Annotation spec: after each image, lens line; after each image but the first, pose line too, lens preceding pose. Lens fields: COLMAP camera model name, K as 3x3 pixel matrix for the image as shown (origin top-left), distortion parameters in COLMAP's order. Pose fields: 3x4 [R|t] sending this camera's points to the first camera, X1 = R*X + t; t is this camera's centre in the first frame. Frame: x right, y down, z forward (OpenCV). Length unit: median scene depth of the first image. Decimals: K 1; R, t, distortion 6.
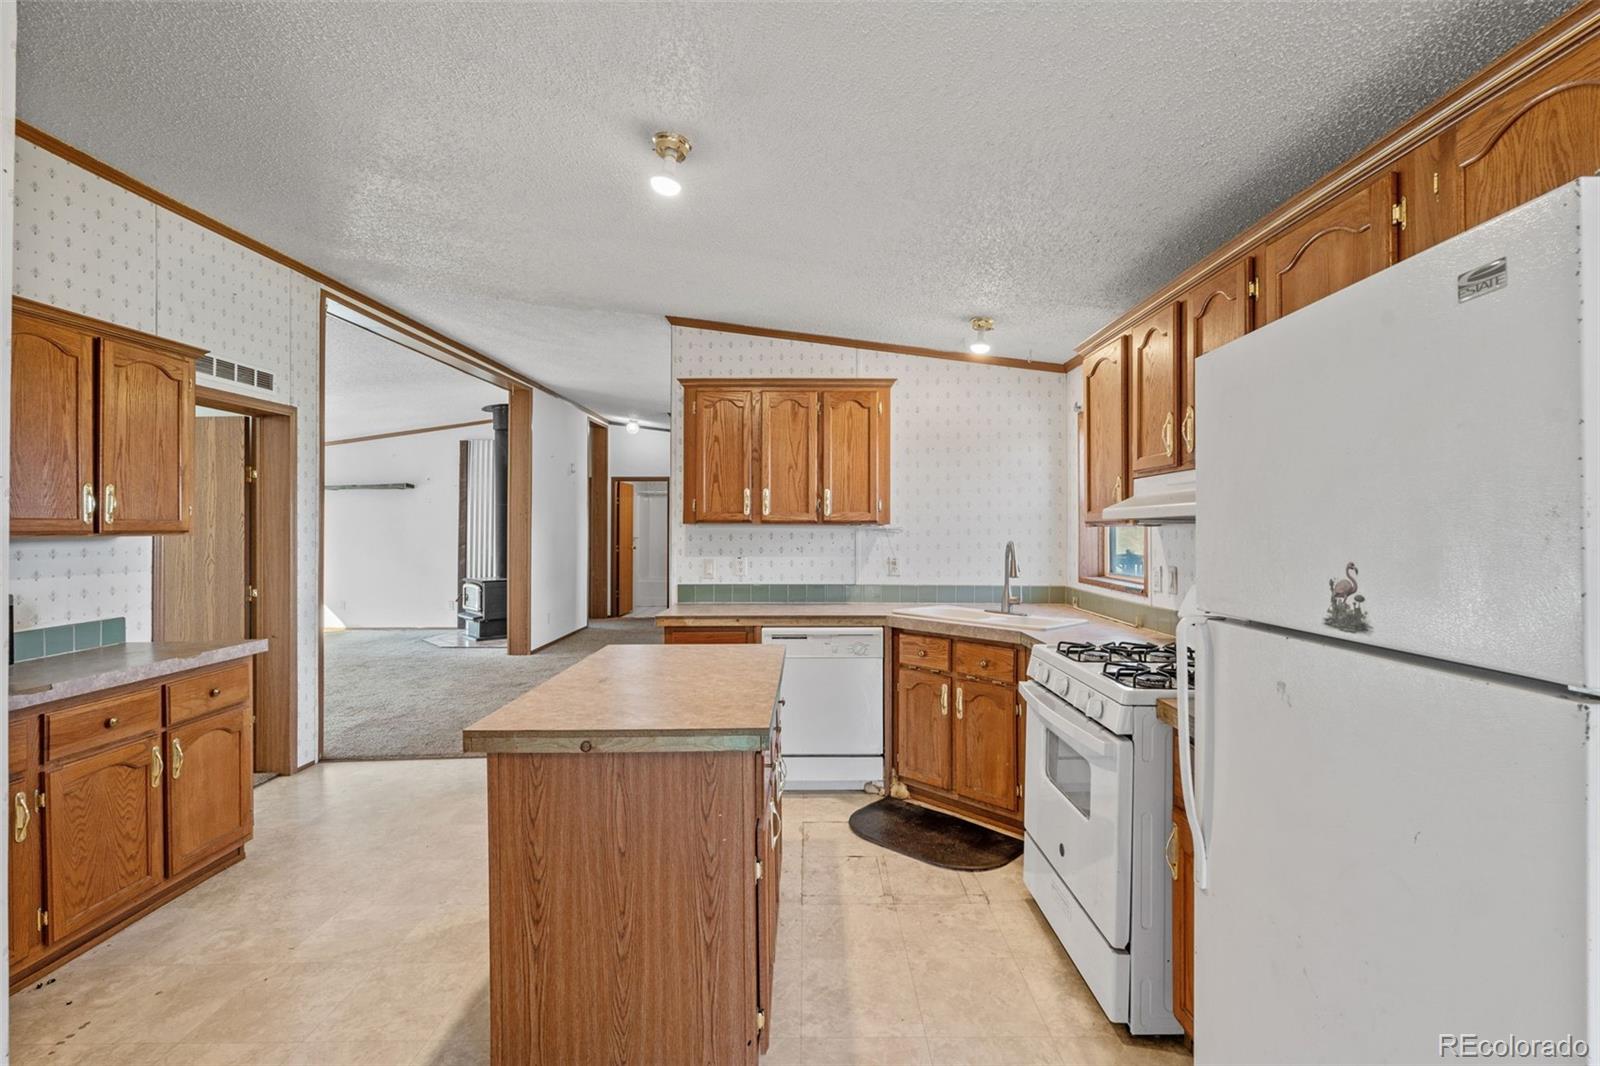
lens RADIAL K [[703.2, 0, 805.2], [0, 703.2, 528.1], [0, 0, 1]] dist [-0.003468, 0.000877]
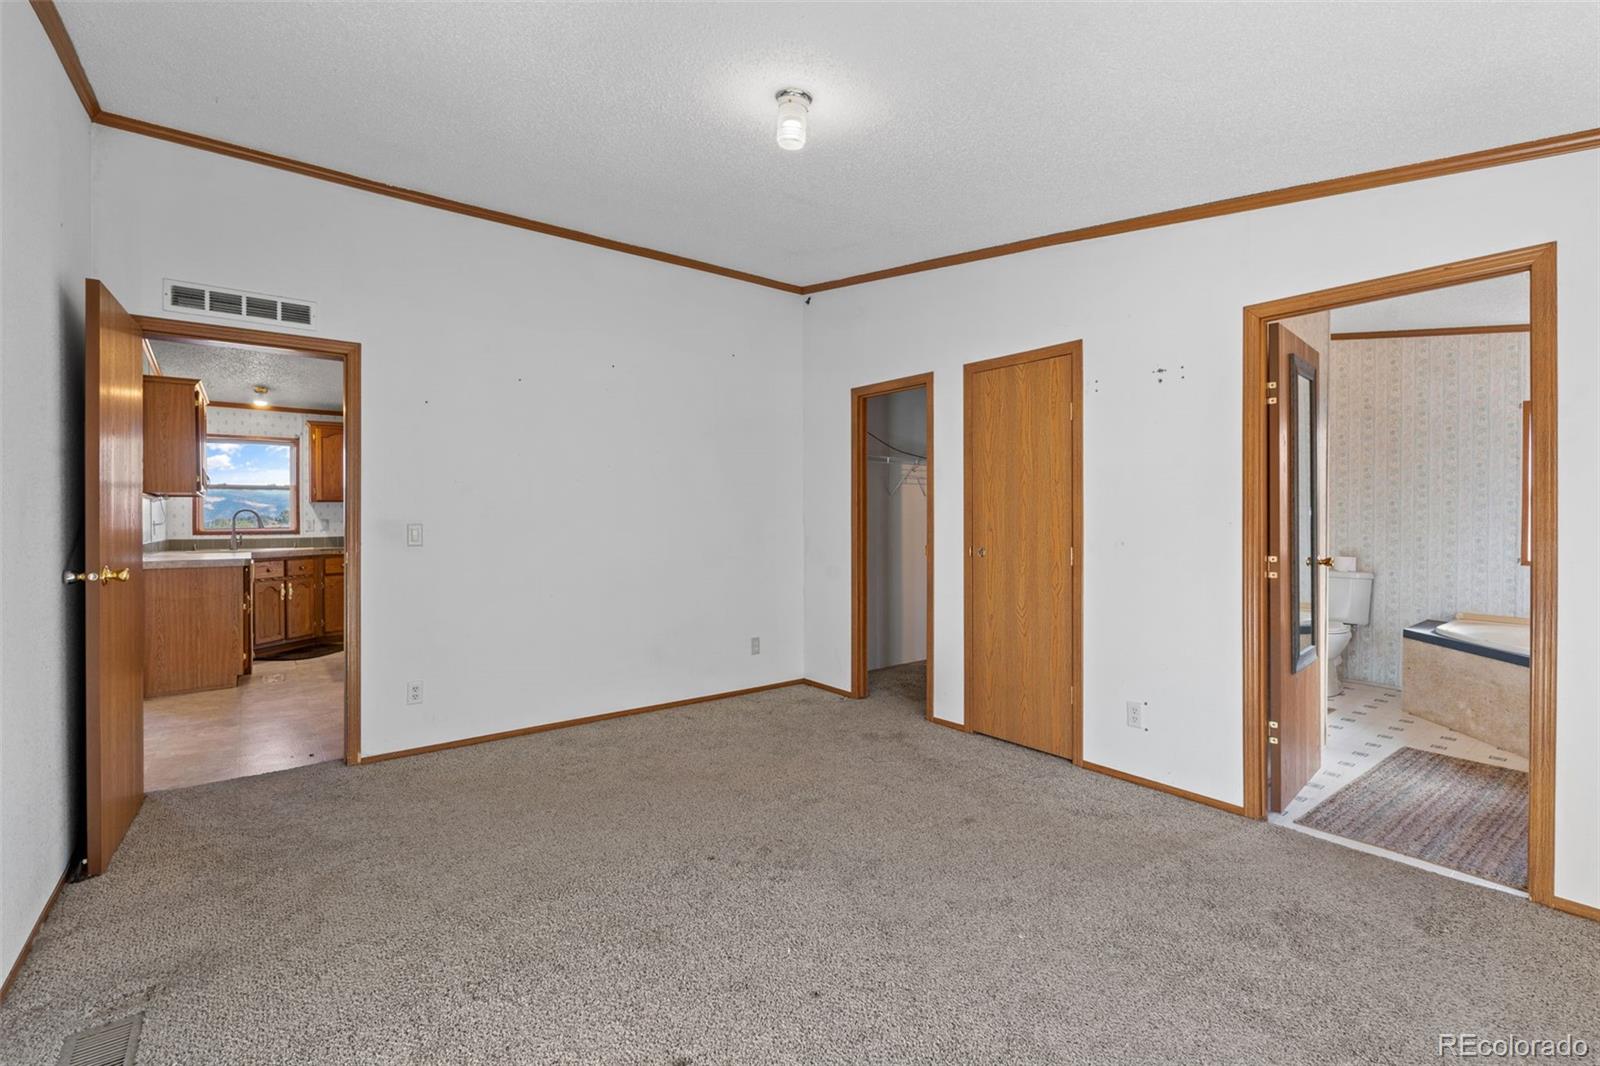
lens RADIAL K [[703.2, 0, 798.4], [0, 703.2, 523.6], [0, 0, 1]] dist [-0.003468, 0.000877]
pose [[-0.613474, -0.004176, 0.789704, -2.007094], [0.001539, 0.999978, 0.006484, 0.047086], [-0.789714, 0.005193, -0.613454, 0.998025]]
